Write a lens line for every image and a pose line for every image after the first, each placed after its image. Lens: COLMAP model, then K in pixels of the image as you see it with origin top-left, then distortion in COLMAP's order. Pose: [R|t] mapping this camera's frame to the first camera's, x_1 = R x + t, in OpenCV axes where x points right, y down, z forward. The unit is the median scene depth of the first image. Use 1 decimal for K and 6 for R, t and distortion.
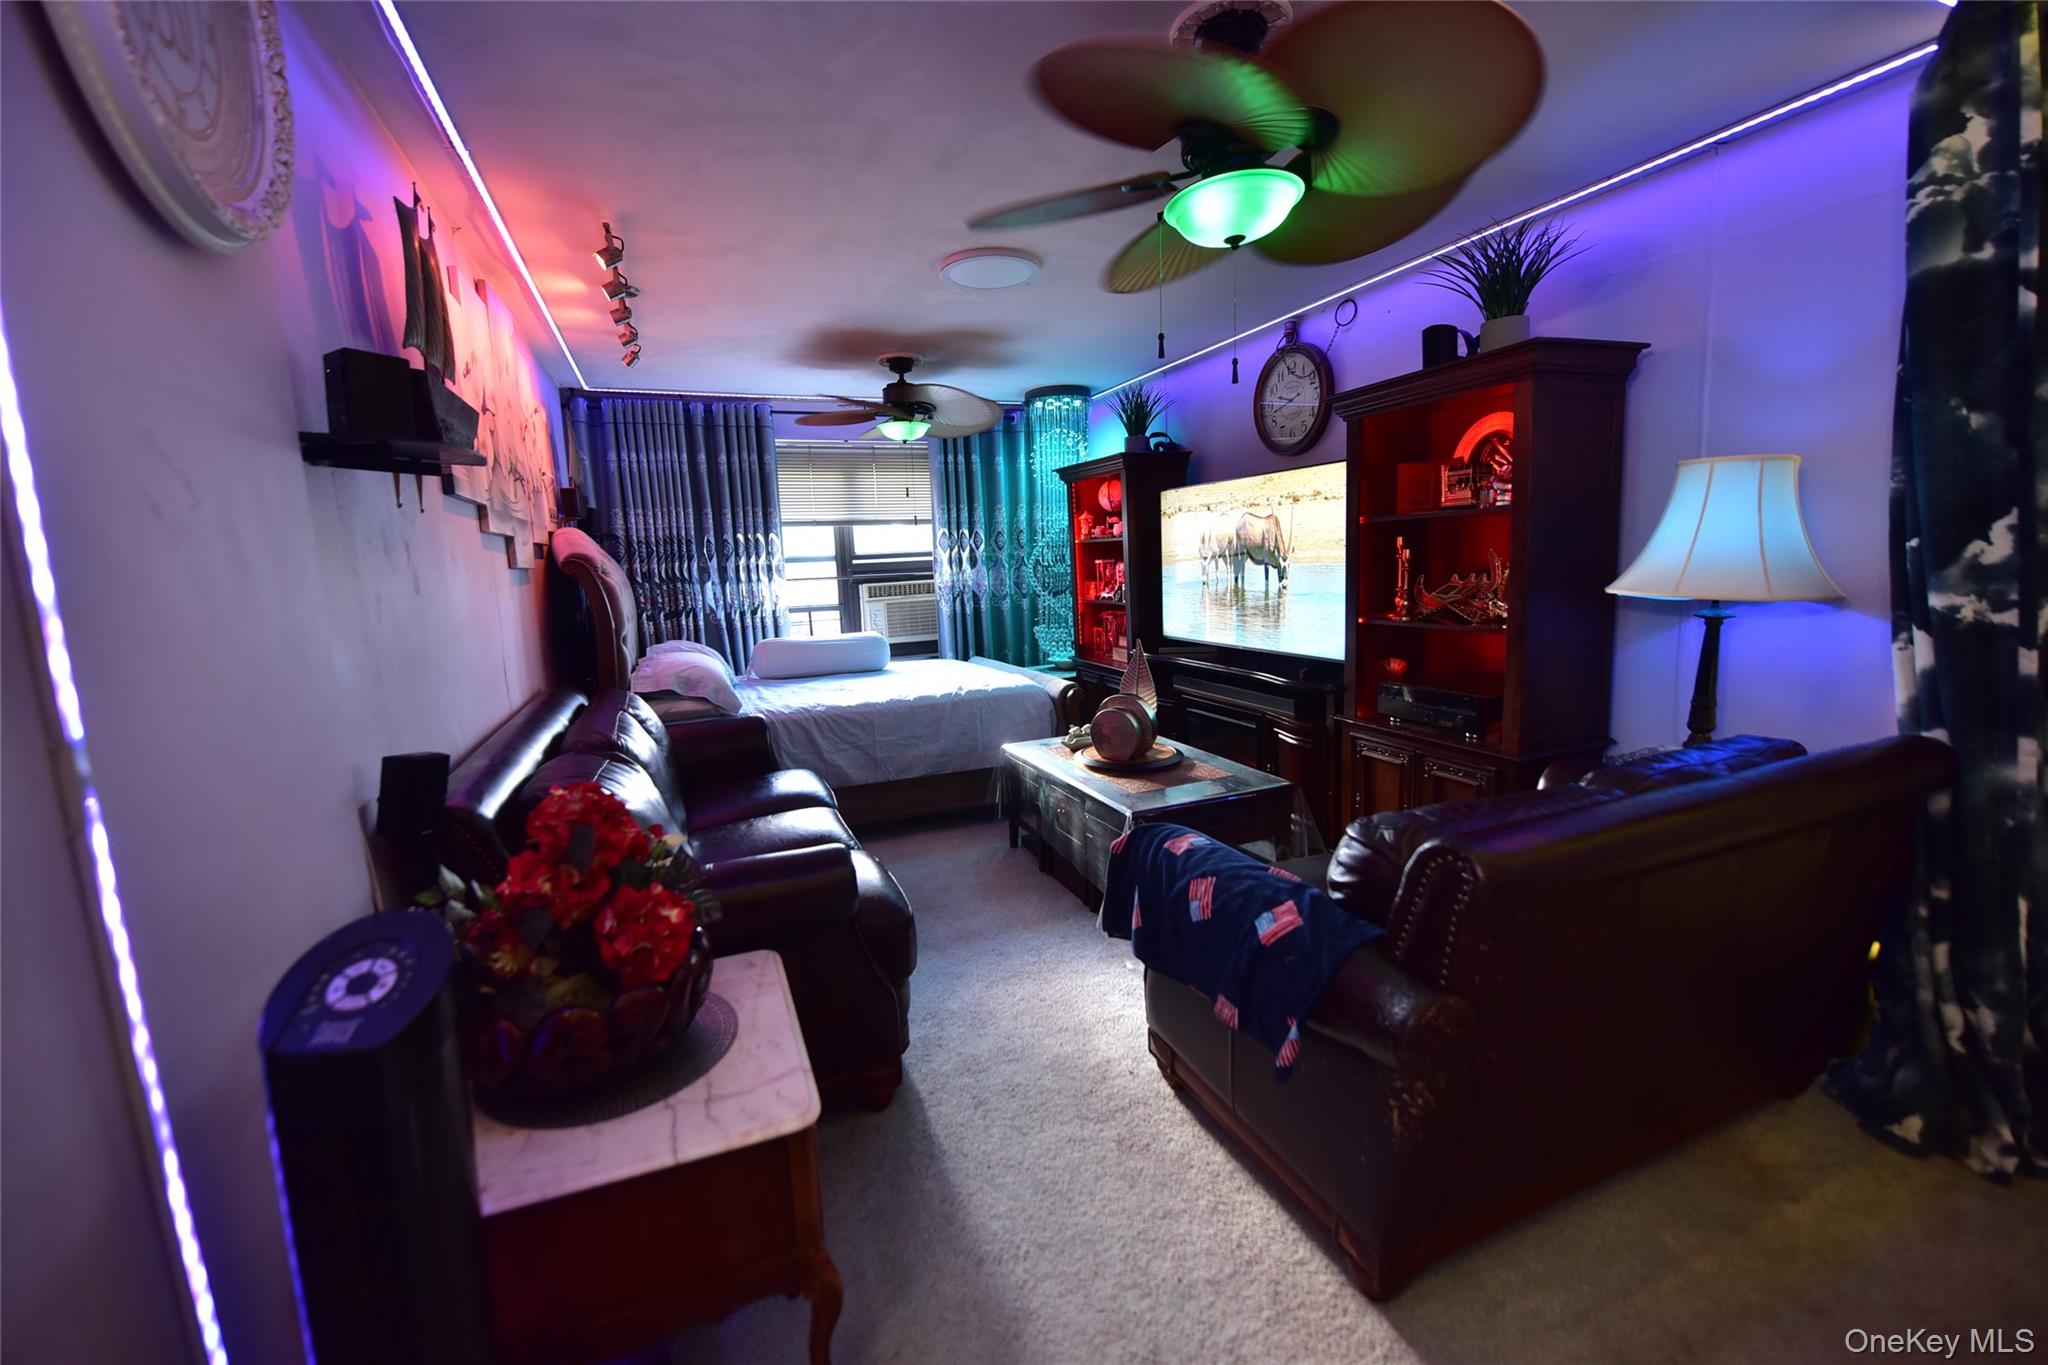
lens RADIAL K [[830.6, 0, 1021.8], [0, 830.6, 673.7], [0, 0, 1]] dist [-0.017139, -0.001218]
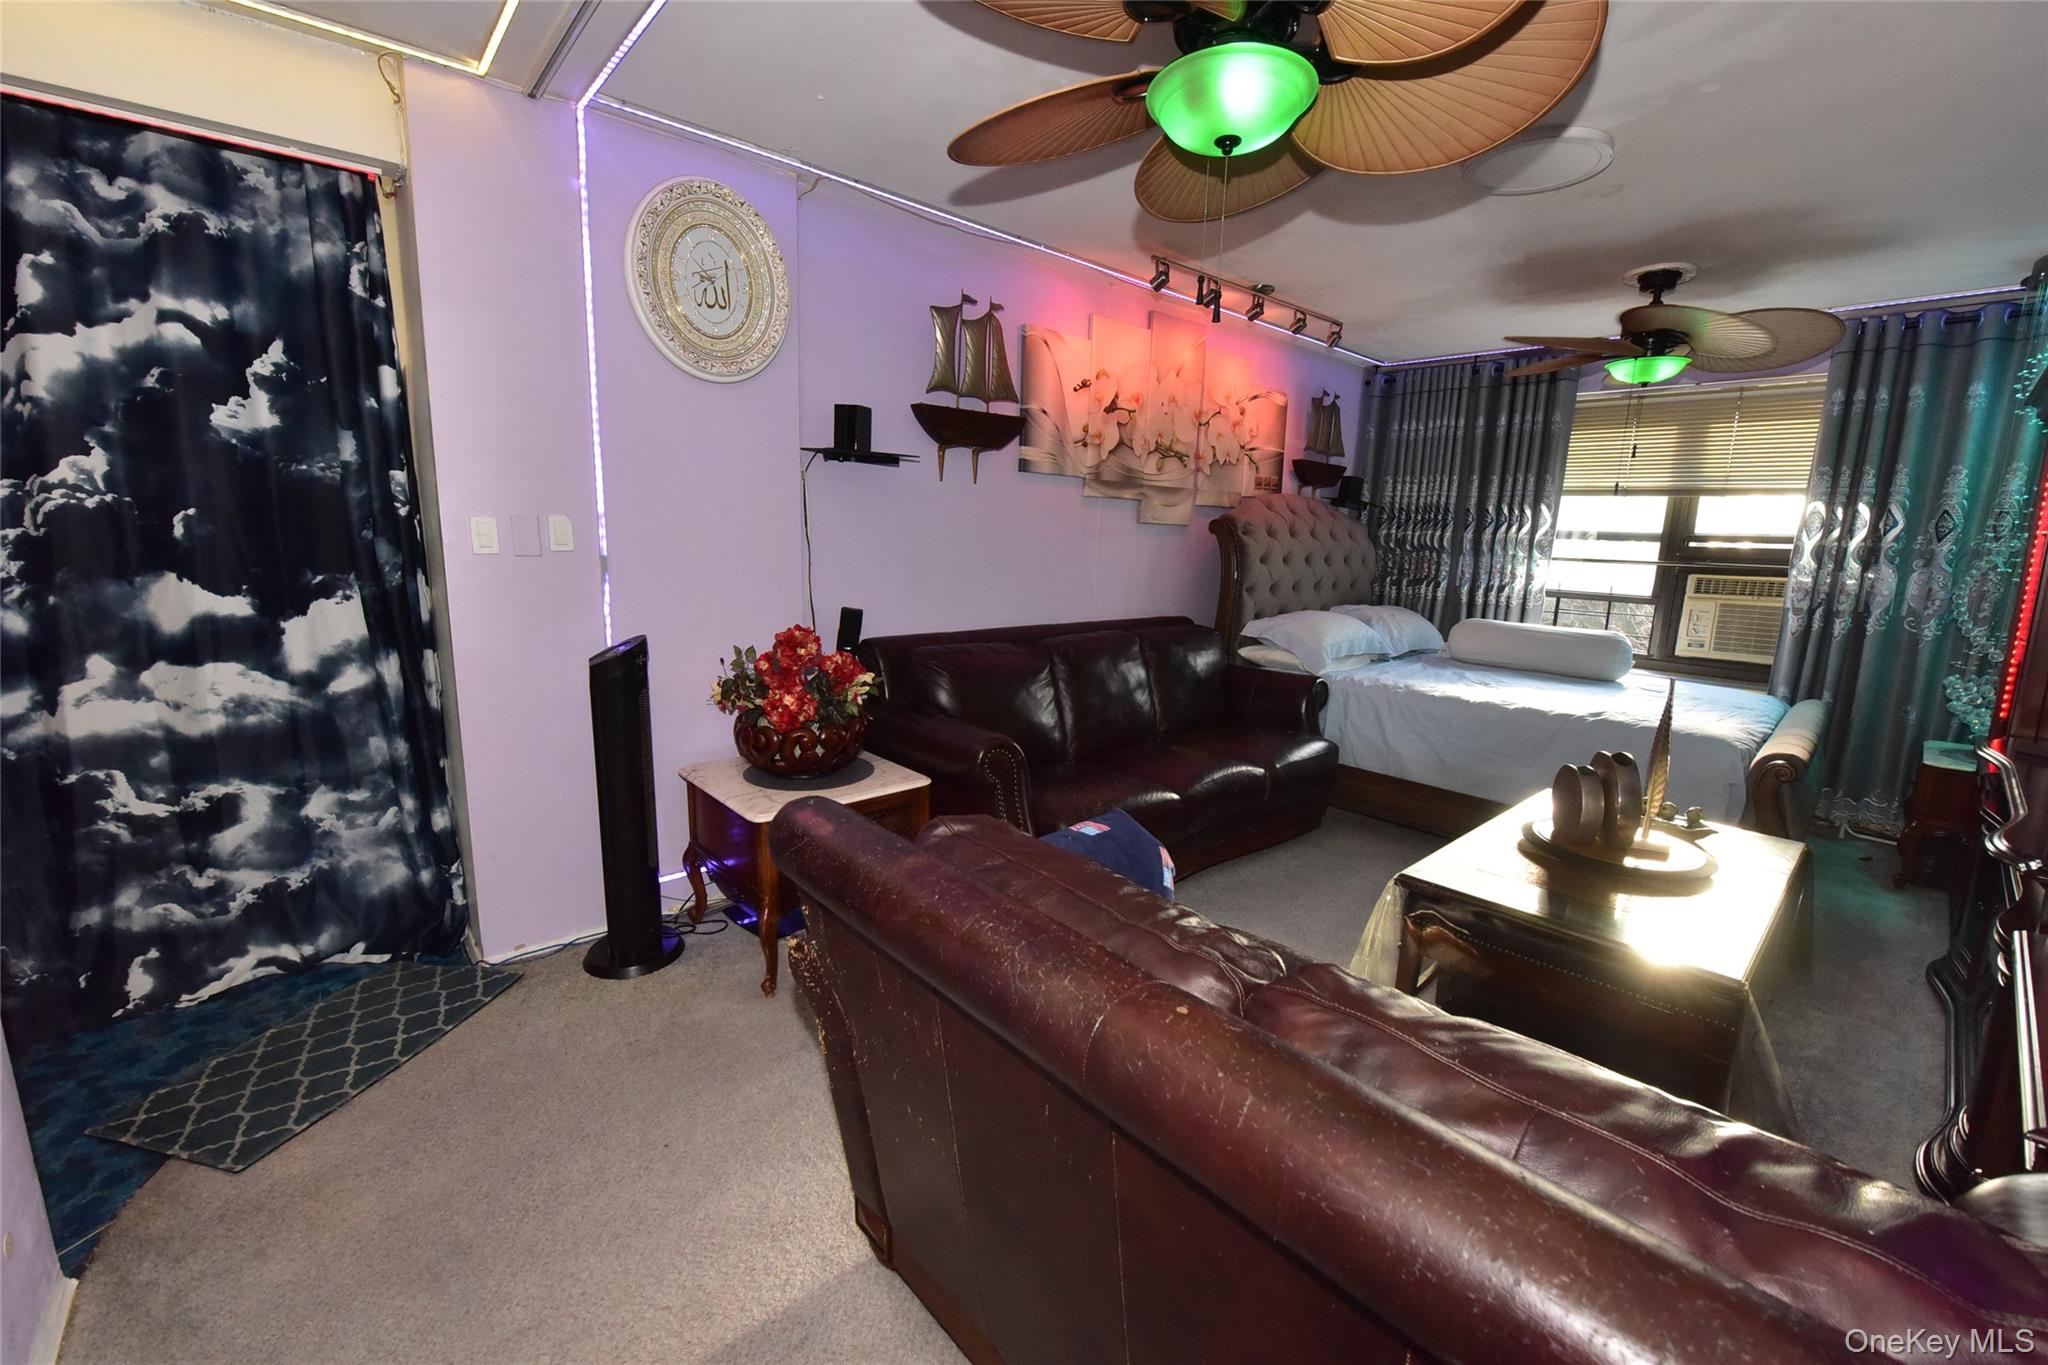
lens RADIAL K [[830.6, 0, 1018.5], [0, 830.6, 682.8], [0, 0, 1]] dist [-0.017139, -0.001218]
pose [[0.322961, 0.217871, -0.920993, 0.361741], [-0.169465, 0.970727, 0.170211, -0.039711], [0.931116, 0.101104, 0.350428, 0.197971]]
